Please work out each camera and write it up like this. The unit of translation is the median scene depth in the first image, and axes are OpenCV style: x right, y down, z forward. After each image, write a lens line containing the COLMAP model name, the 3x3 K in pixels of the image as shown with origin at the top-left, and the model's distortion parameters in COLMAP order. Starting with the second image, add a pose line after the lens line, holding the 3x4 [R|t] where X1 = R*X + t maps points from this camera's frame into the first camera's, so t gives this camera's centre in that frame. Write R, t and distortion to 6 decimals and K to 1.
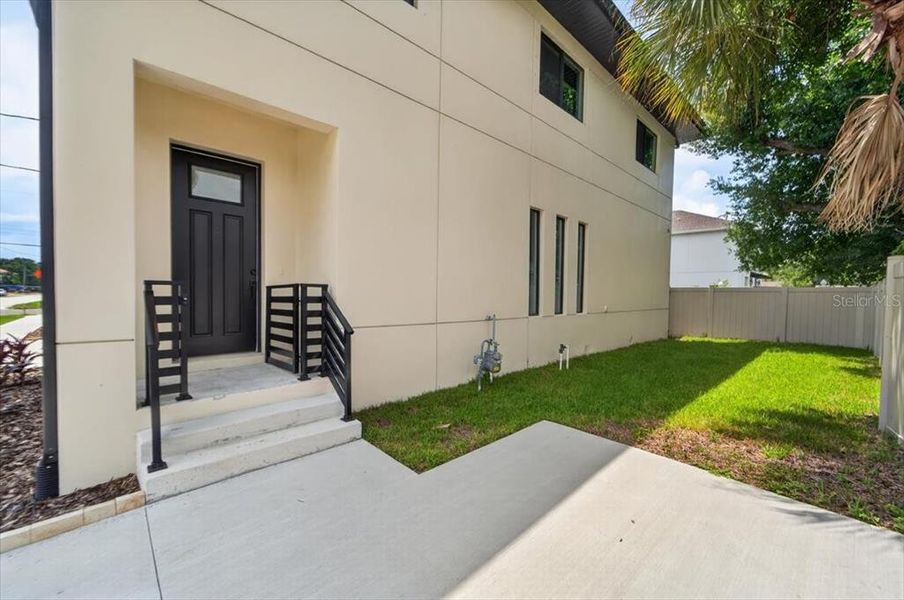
lens RADIAL K [[362.9, 0, 443.3], [0, 362.9, 302.1], [0, 0, 1]] dist [-0.001287, 0.000307]
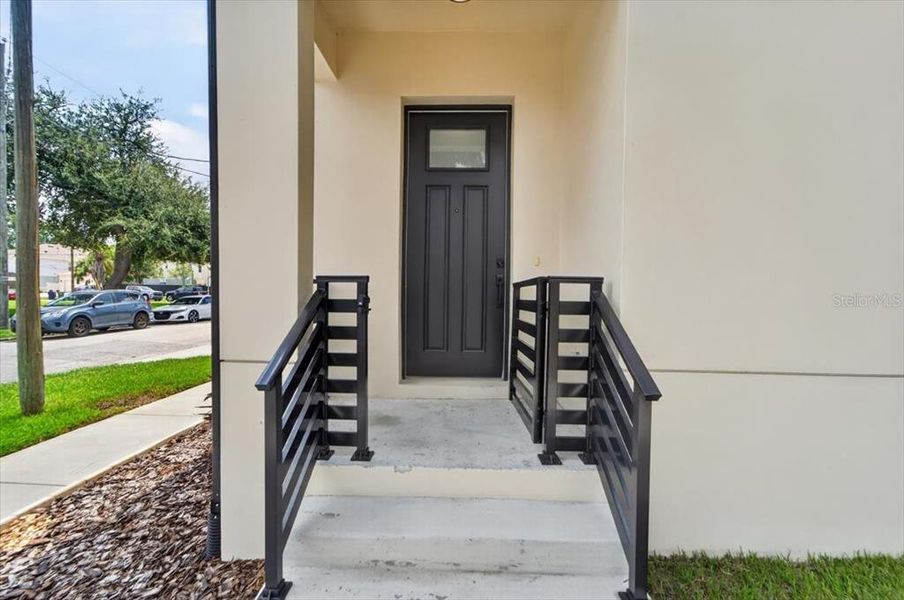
lens RADIAL K [[362.9, 0, 443.3], [0, 362.9, 302.1], [0, 0, 1]] dist [-0.001287, 0.000307]
pose [[0.707973, 0.019743, -0.705963, -0.121510], [-0.018433, 0.999785, 0.009474, -0.016113], [0.705999, 0.006306, 0.708185, 0.493628]]
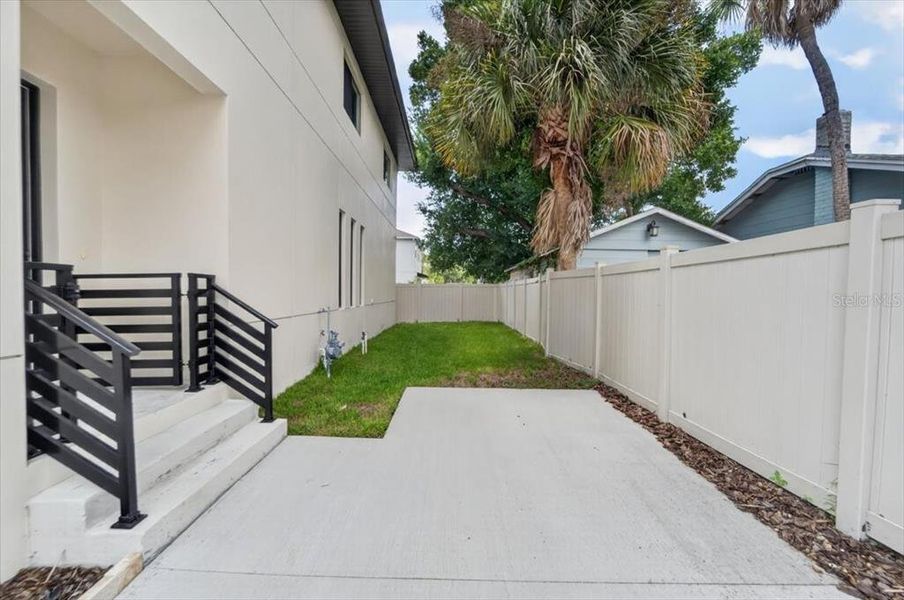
lens RADIAL K [[362.5, 0, 449.4], [0, 362.5, 298.8], [0, 0, 1]] dist [-0.002581, 0.000030]
pose [[0.682799, -0.023264, 0.730236, -0.553169], [0.020925, 0.999706, 0.012283, 0.007718], [-0.730307, 0.006893, 0.683085, 0.020261]]
